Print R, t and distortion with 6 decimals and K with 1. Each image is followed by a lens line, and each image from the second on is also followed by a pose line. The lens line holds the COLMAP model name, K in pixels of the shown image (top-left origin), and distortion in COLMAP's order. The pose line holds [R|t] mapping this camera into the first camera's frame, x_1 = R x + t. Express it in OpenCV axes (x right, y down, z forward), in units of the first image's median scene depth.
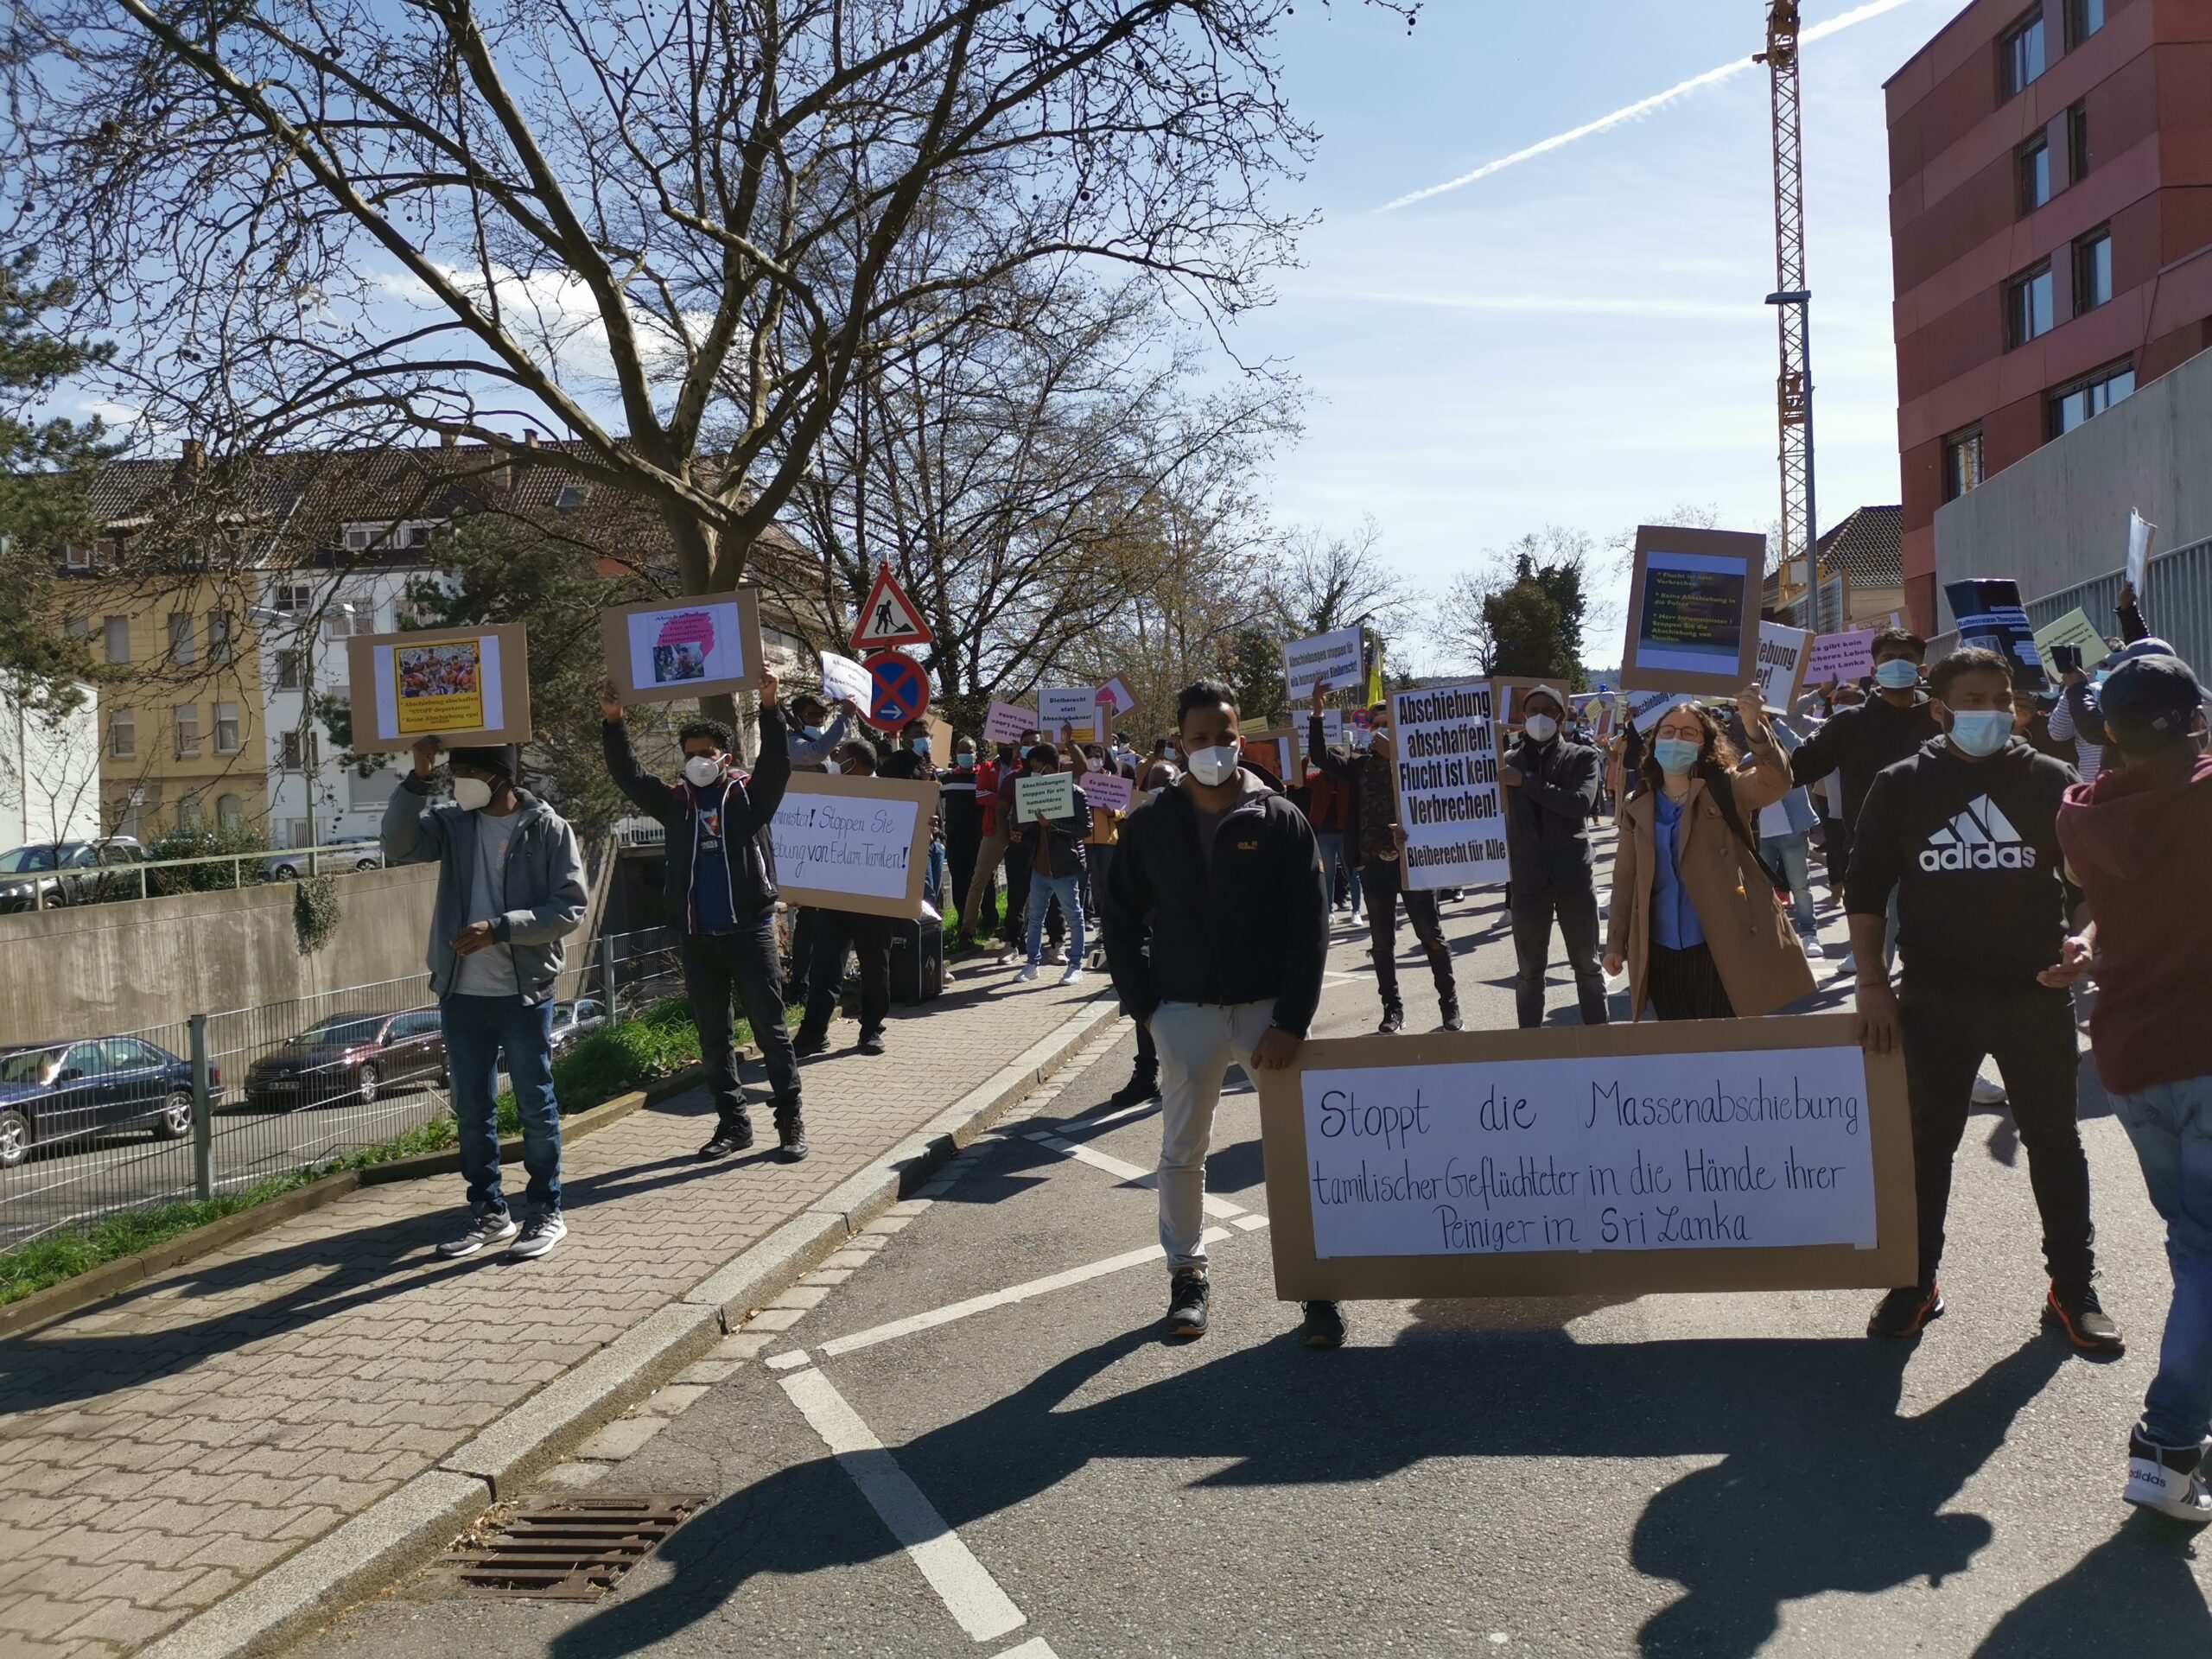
lens RADIAL K [[1863.6, 0, 1074.8], [0, 1863.6, 818.4], [0, 0, 1]] dist [0.094630, -0.147207]
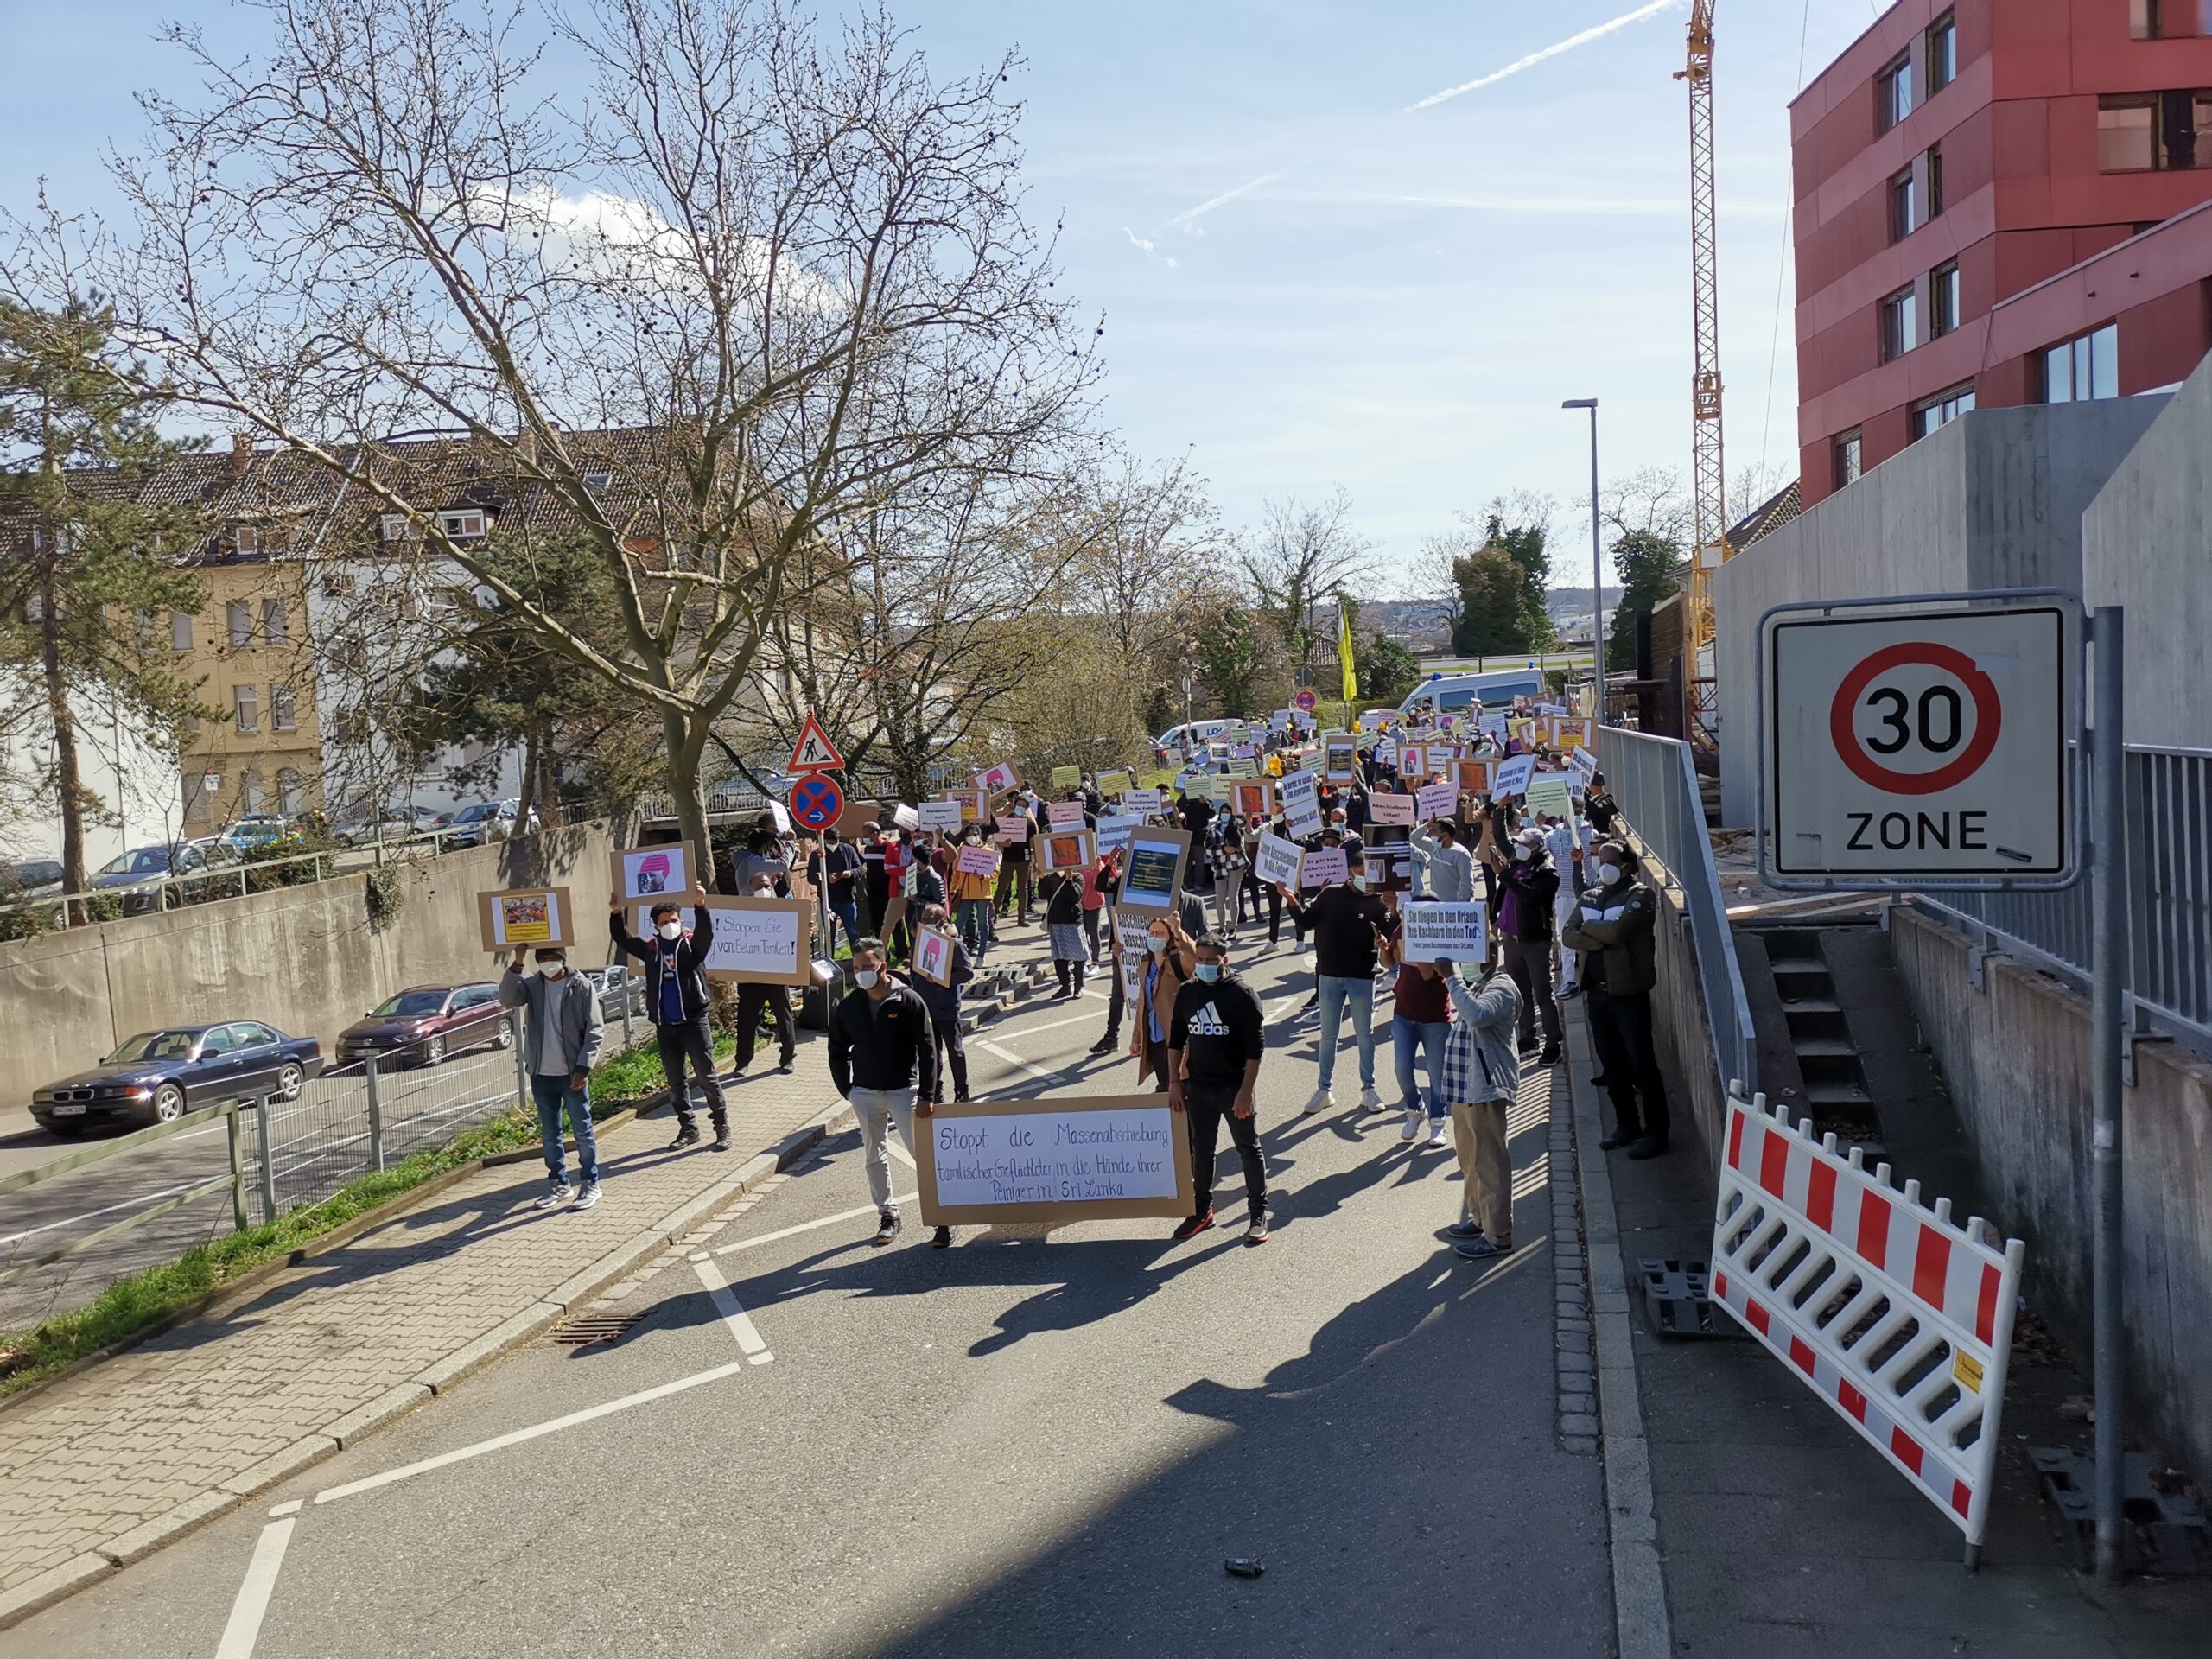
lens RADIAL K [[1863.6, 0, 1074.8], [0, 1863.6, 818.4], [0, 0, 1]] dist [0.094630, -0.147207]
pose [[0.999826, -0.011185, -0.014950, 0.050786], [0.011789, 0.999091, 0.040957, -0.047592], [0.014479, -0.041126, 0.999049, -0.180303]]
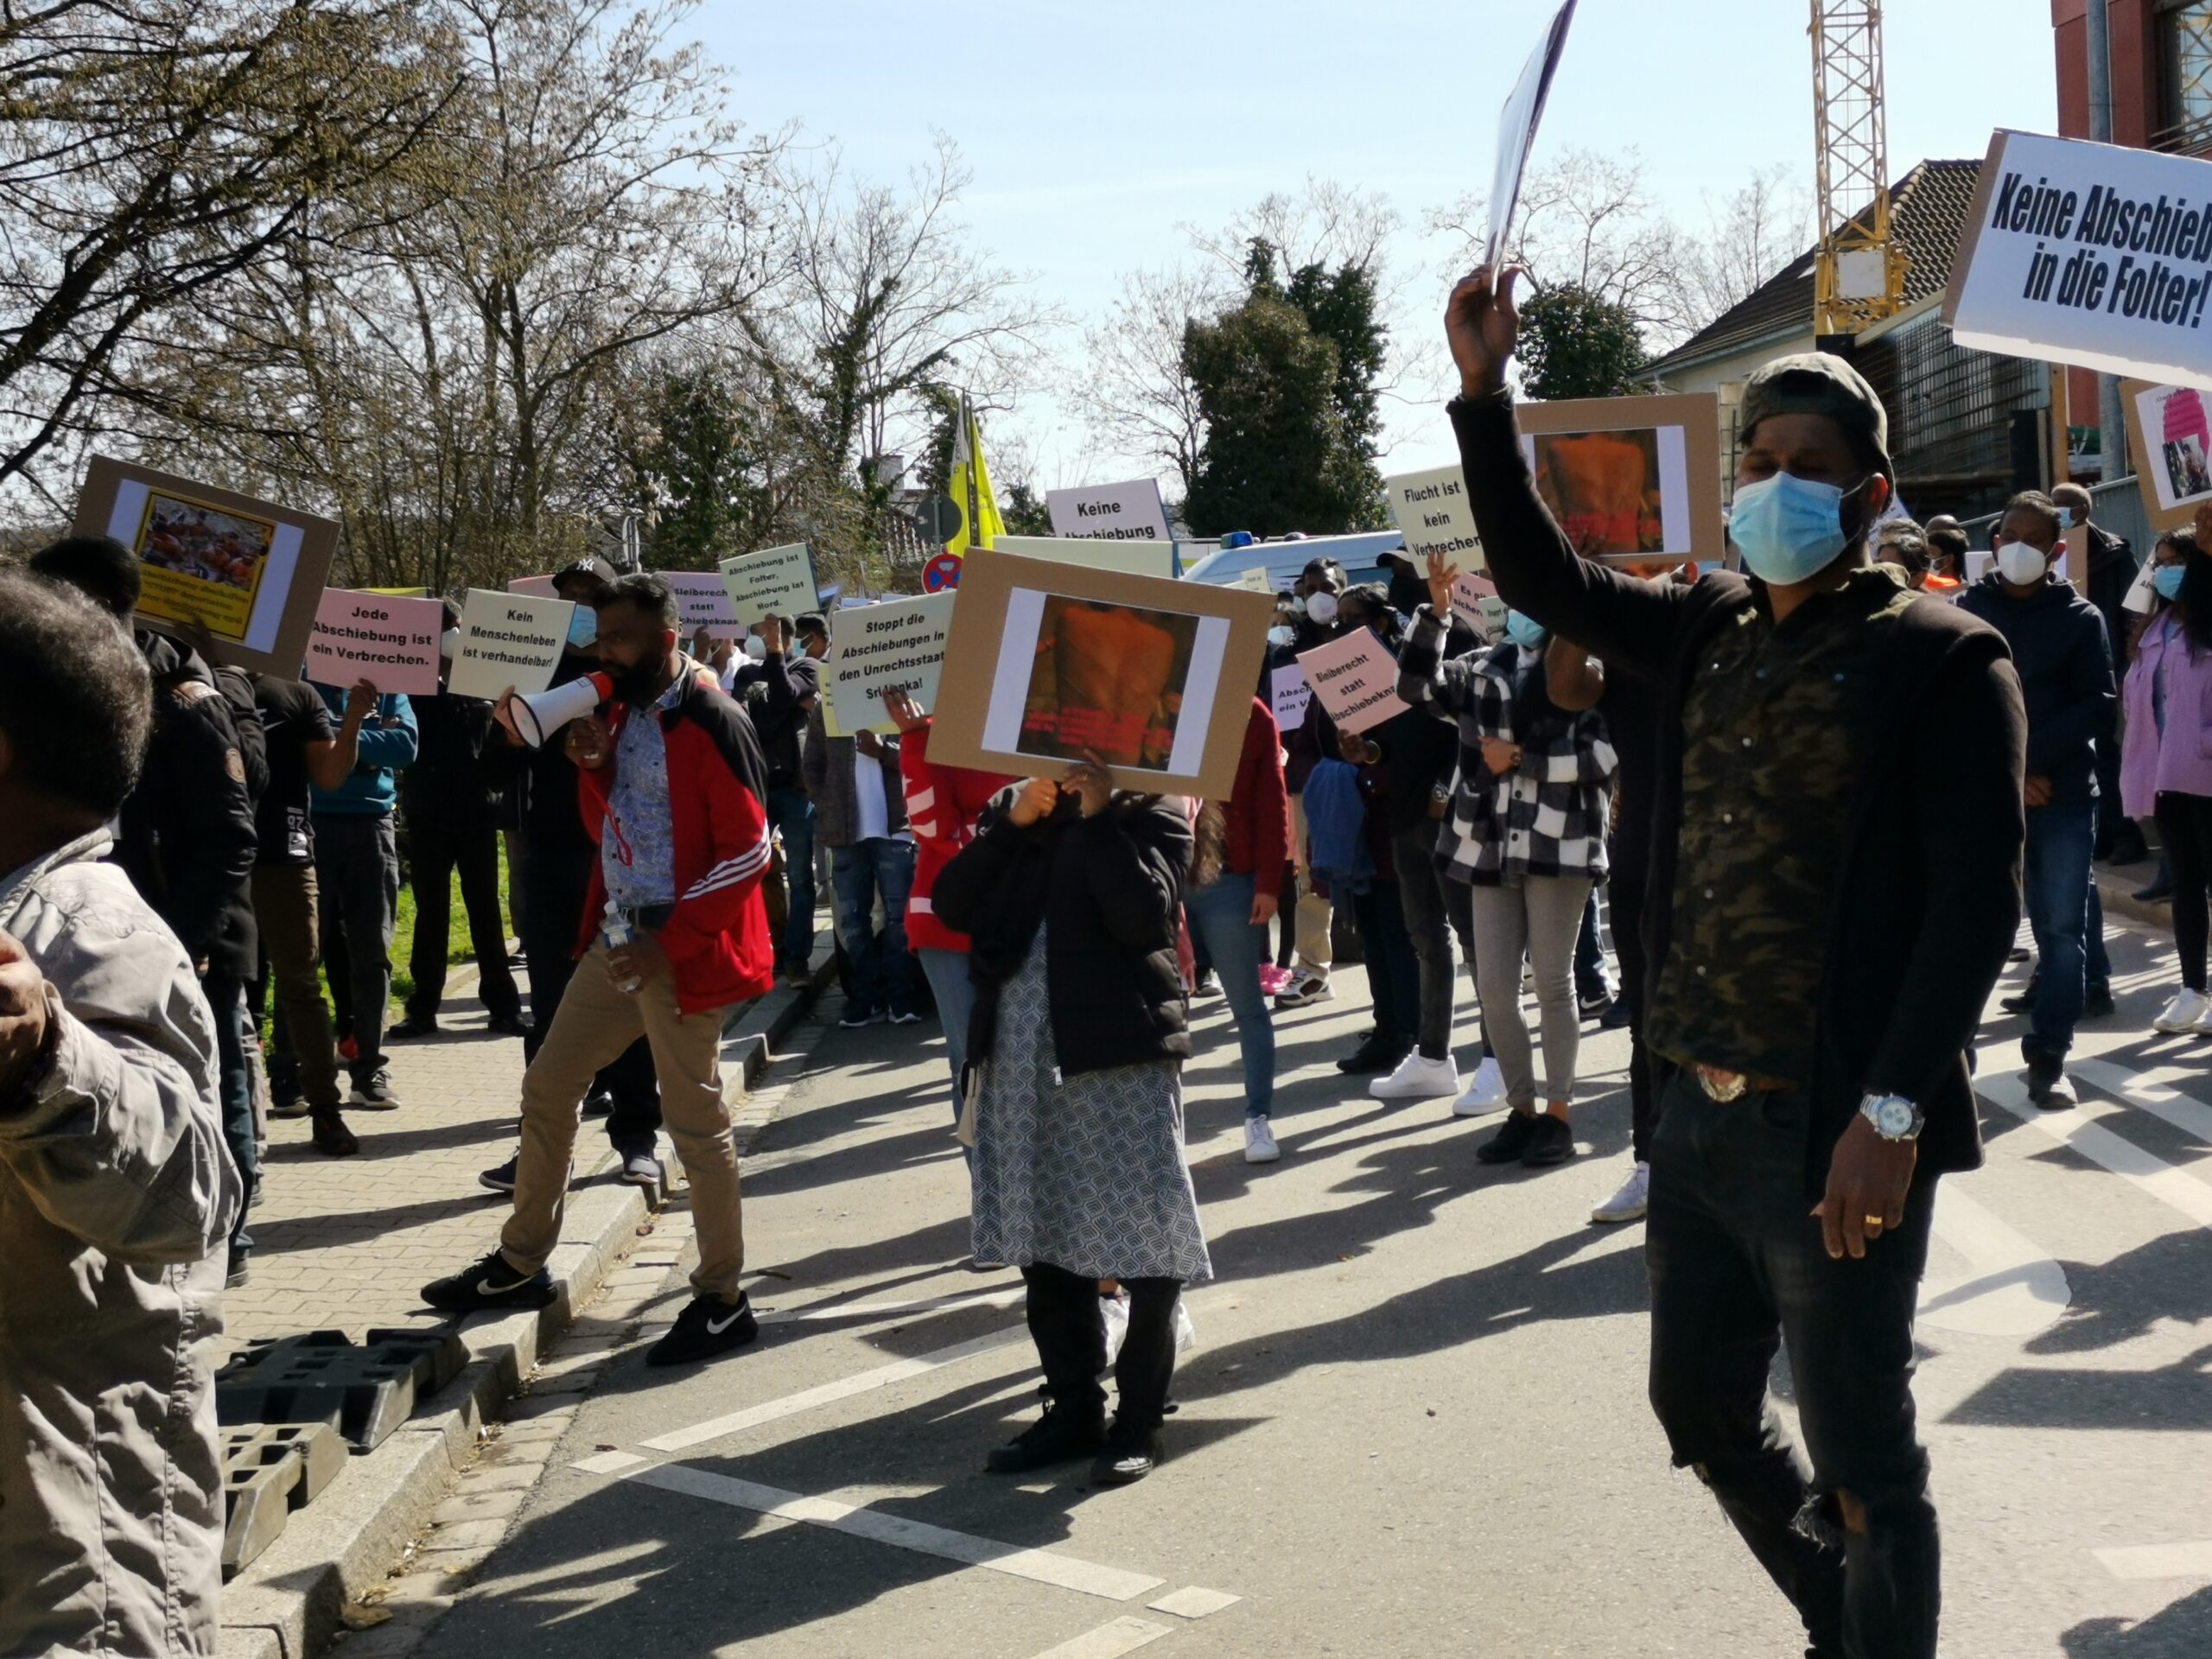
lens RADIAL K [[3745.1, 0, 1251.9], [0, 3745.1, 830.6], [0, 0, 1]] dist [0.271495, -0.967616]
pose [[0.970580, -0.008239, 0.240638, 0.015055], [0.005139, 0.999896, 0.013506, -0.008324], [-0.240724, -0.011872, 0.970521, 0.193793]]
